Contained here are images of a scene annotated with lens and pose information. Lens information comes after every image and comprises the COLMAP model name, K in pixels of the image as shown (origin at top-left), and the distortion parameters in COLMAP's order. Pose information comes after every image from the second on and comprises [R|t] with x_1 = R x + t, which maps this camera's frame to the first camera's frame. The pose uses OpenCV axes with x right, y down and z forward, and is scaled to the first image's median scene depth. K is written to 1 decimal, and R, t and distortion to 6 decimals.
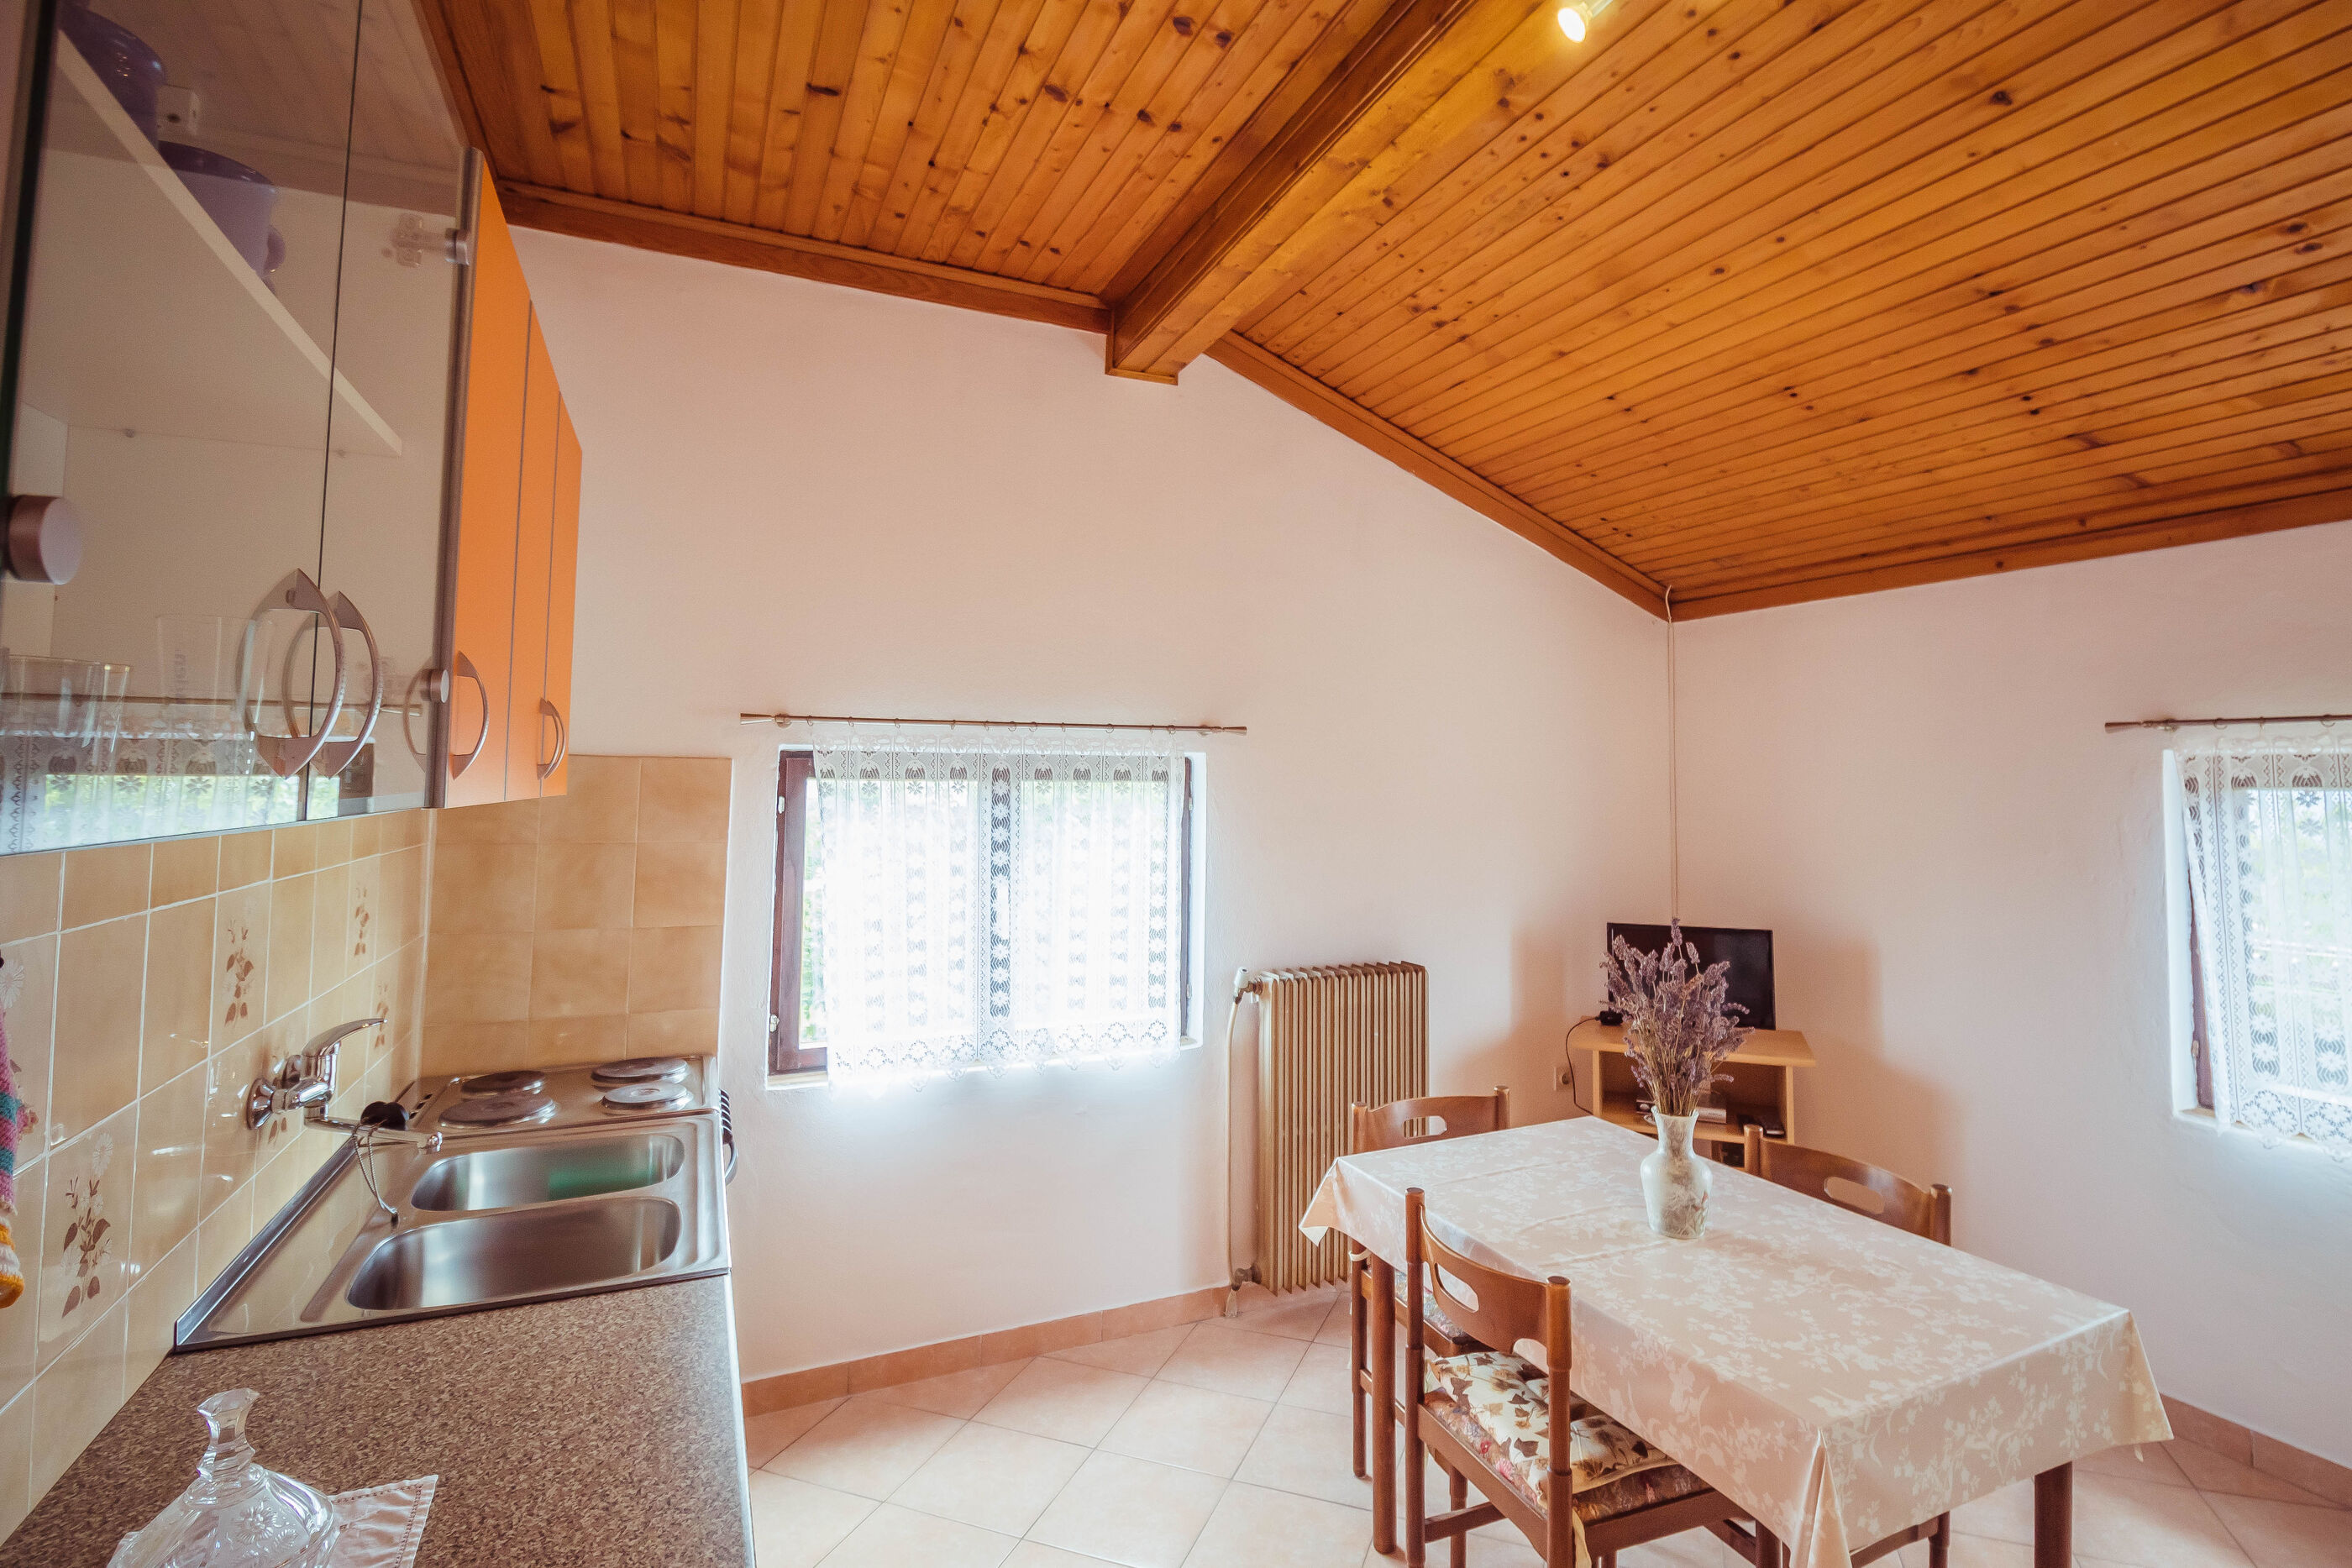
lens RADIAL K [[1139.3, 0, 1221.4], [0, 1139.3, 711.6], [0, 0, 1]] dist [0.002006, -0.012252]
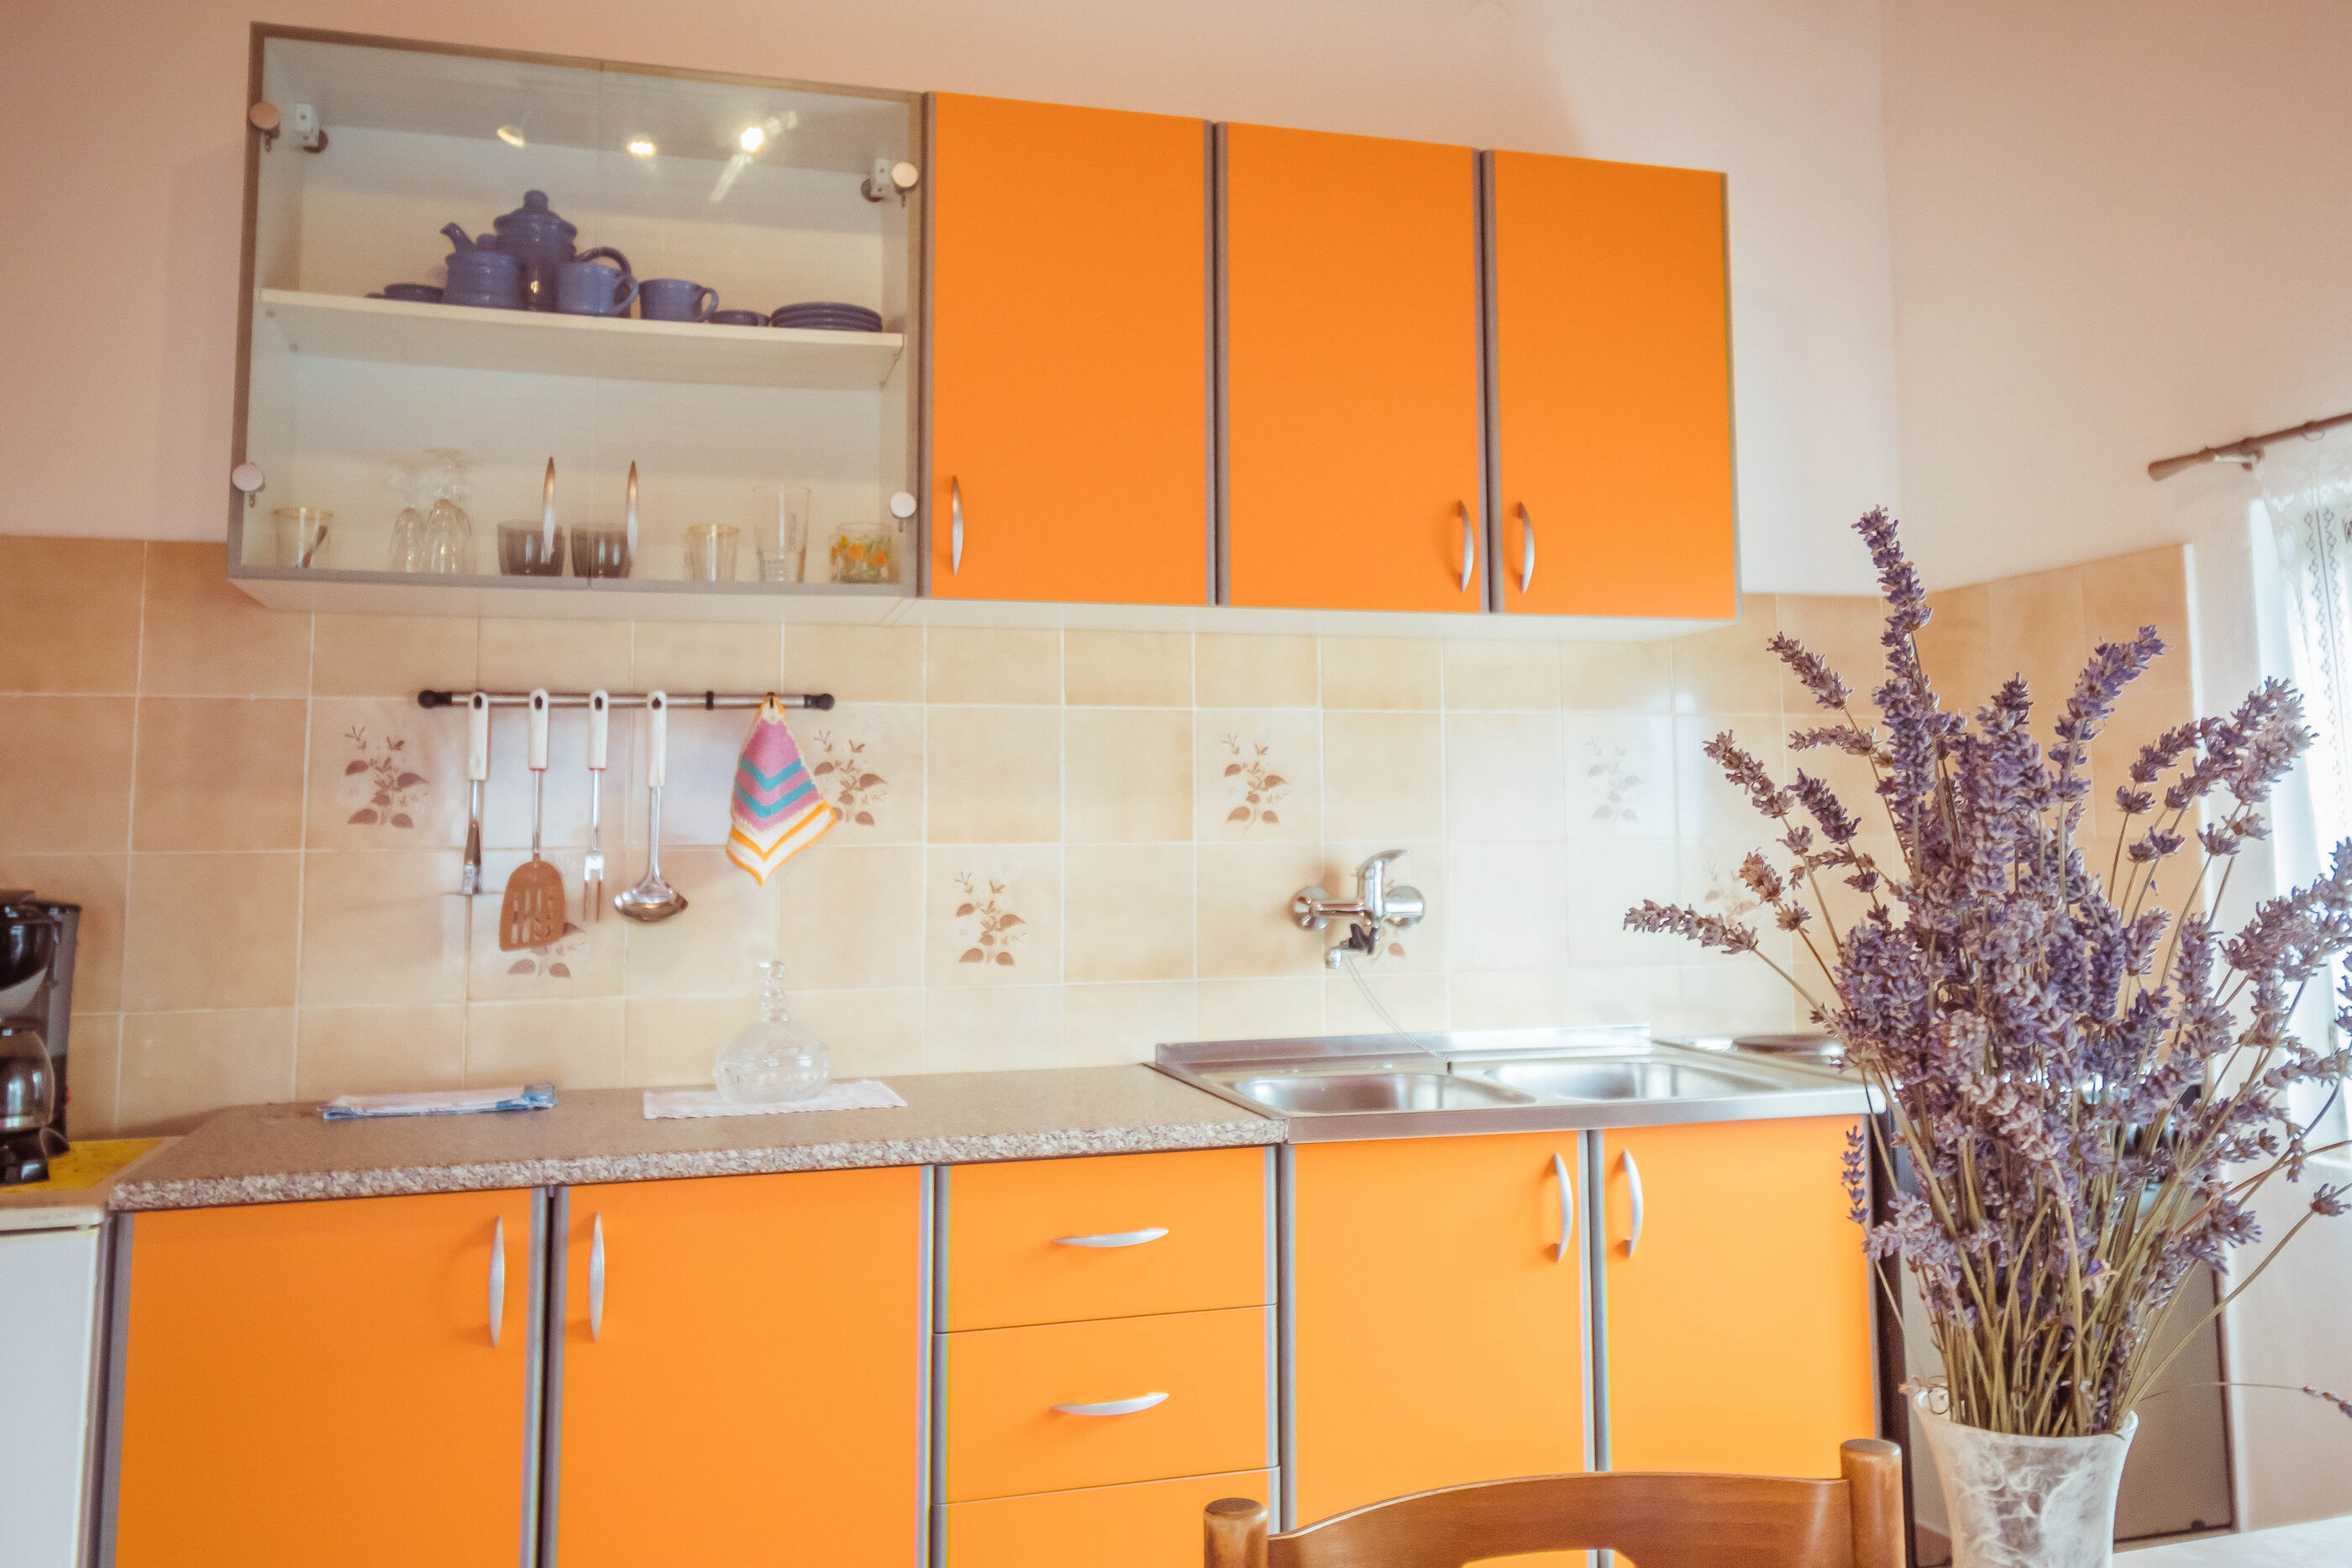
lens RADIAL K [[1900.6, 0, 1229.0], [0, 1900.6, 652.7], [0, 0, 1]] dist [0.047161, -0.085725]
pose [[-0.147224, -0.113175, -0.982607, 0.830398], [0.069518, 0.989792, -0.124418, 0.267564], [0.986657, -0.086626, -0.137853, 0.983064]]
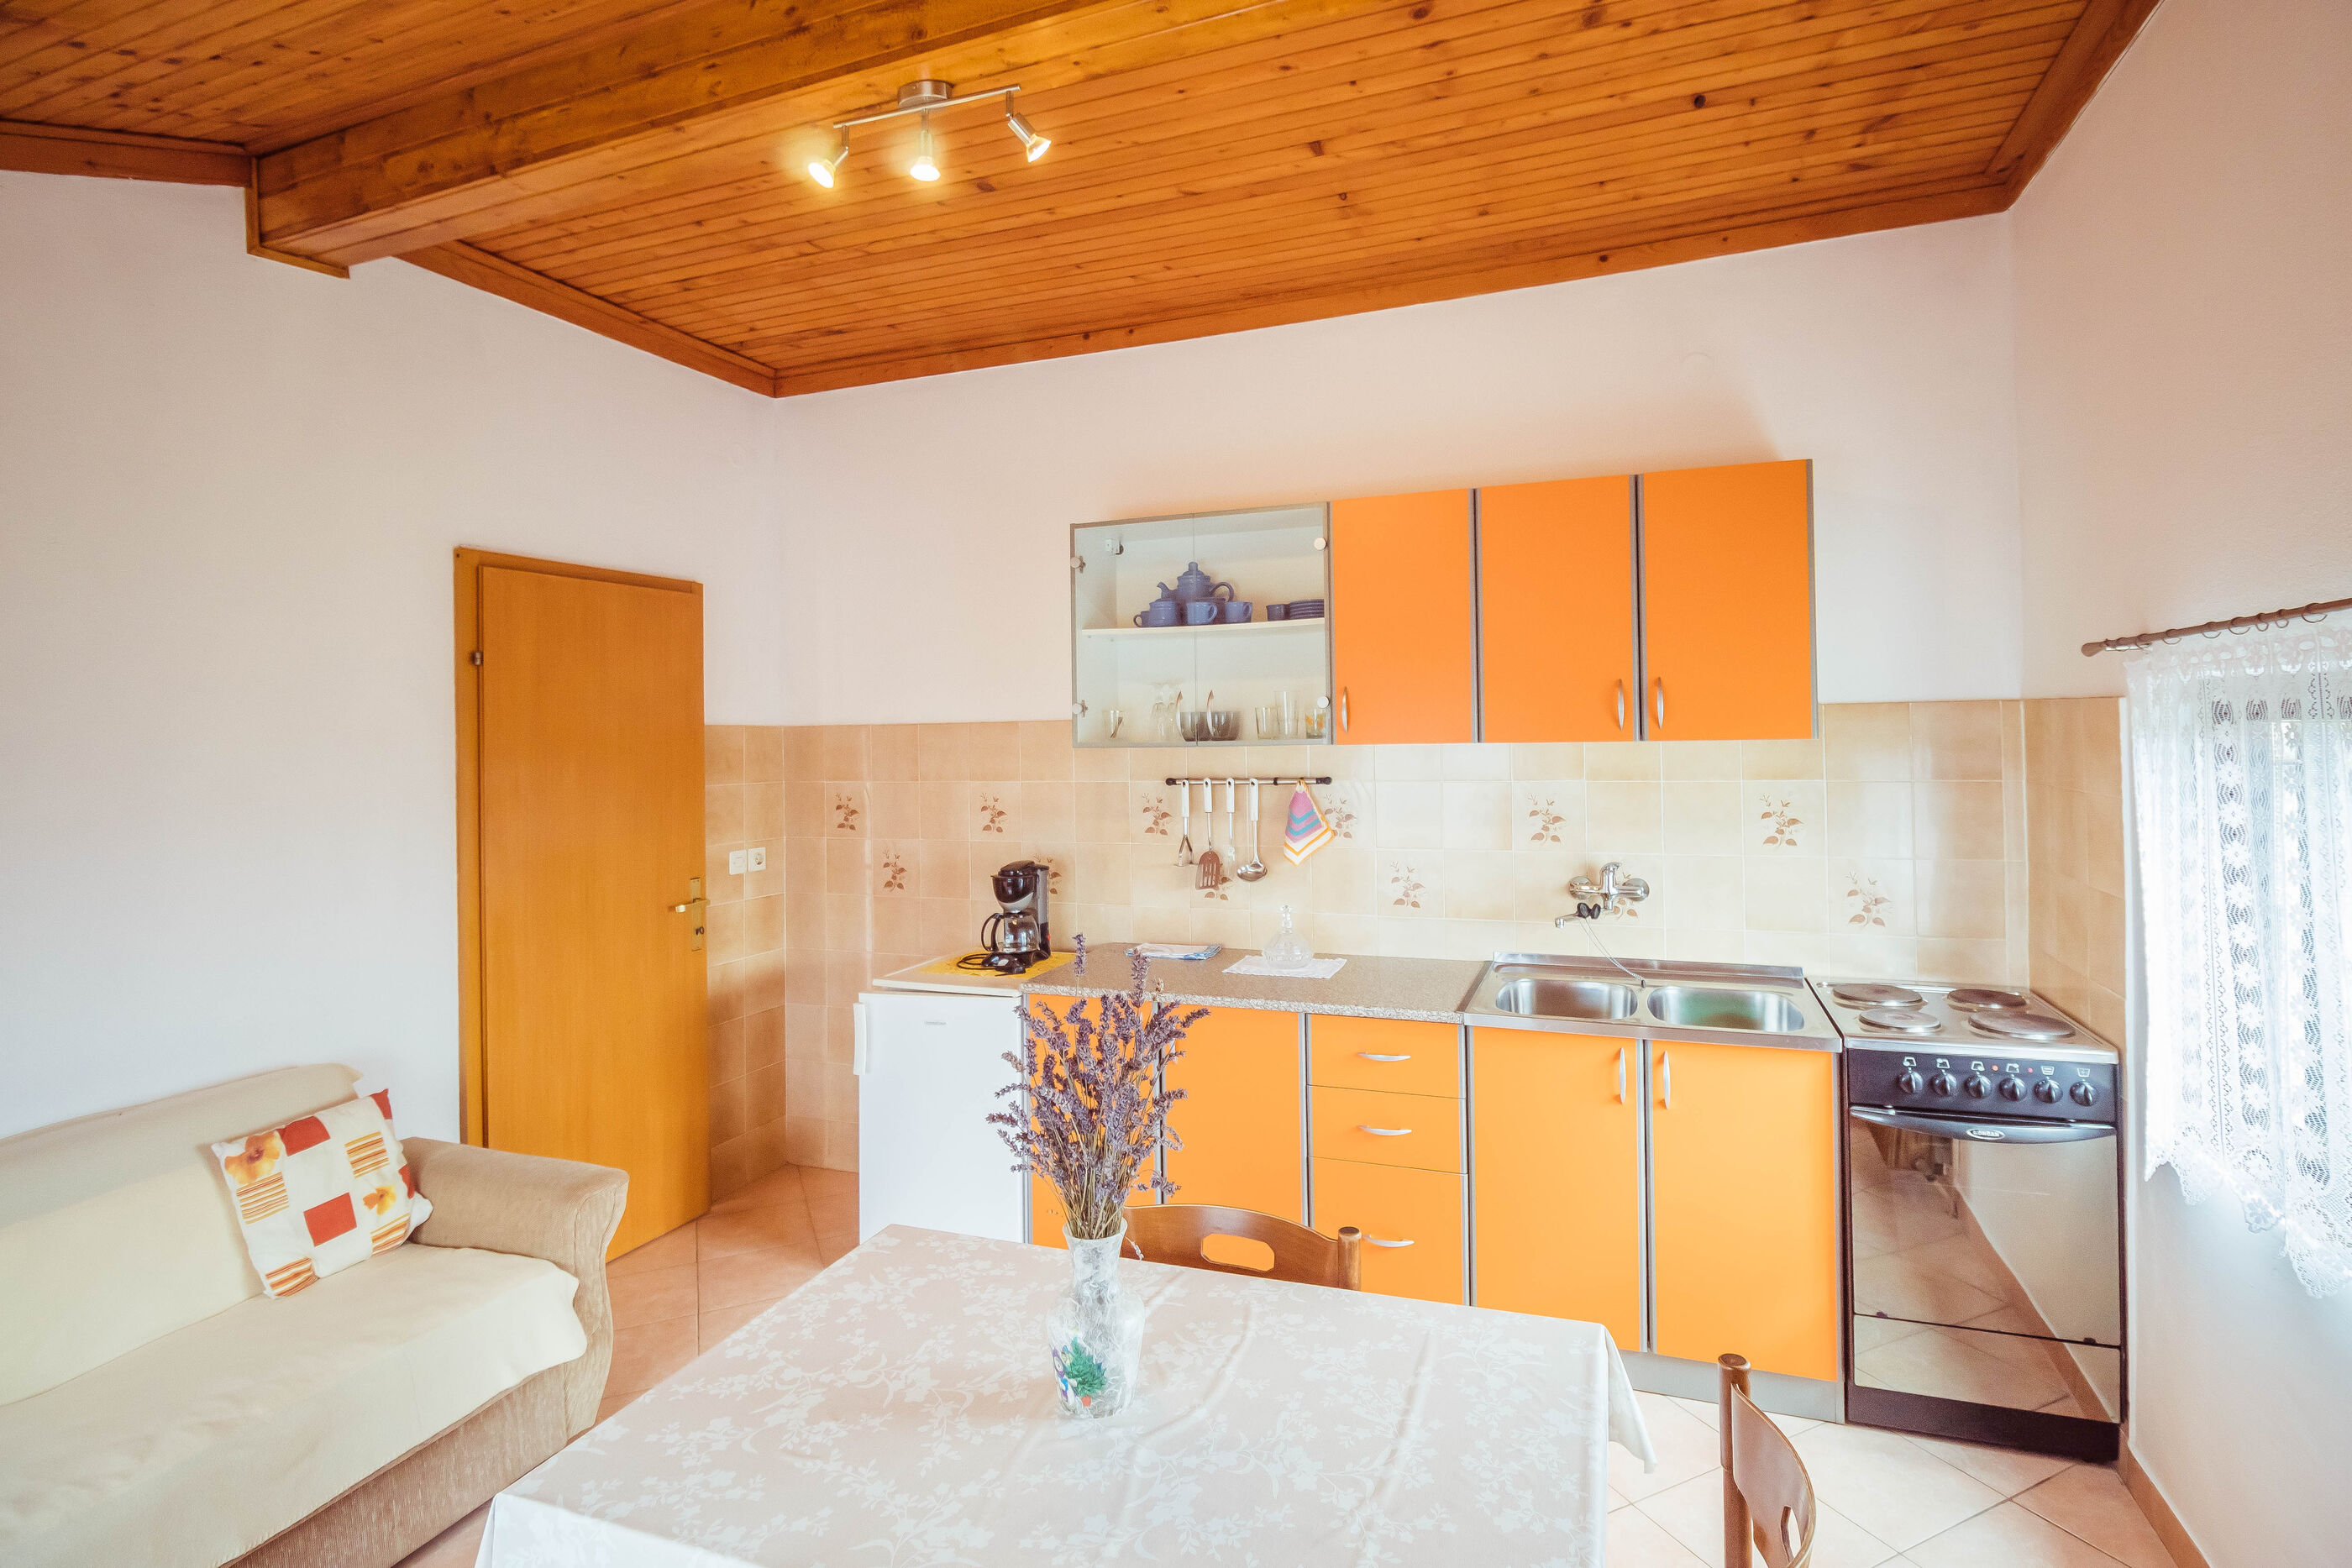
lens RADIAL K [[1139.2, 0, 1222.0], [0, 1139.2, 713.4], [0, 0, 1]] dist [0.002790, -0.012524]
pose [[-0.707682, -0.002560, -0.706527, 0.880240], [0.055147, 0.996743, -0.058849, 0.096457], [0.704376, -0.080609, -0.705235, 1.662674]]
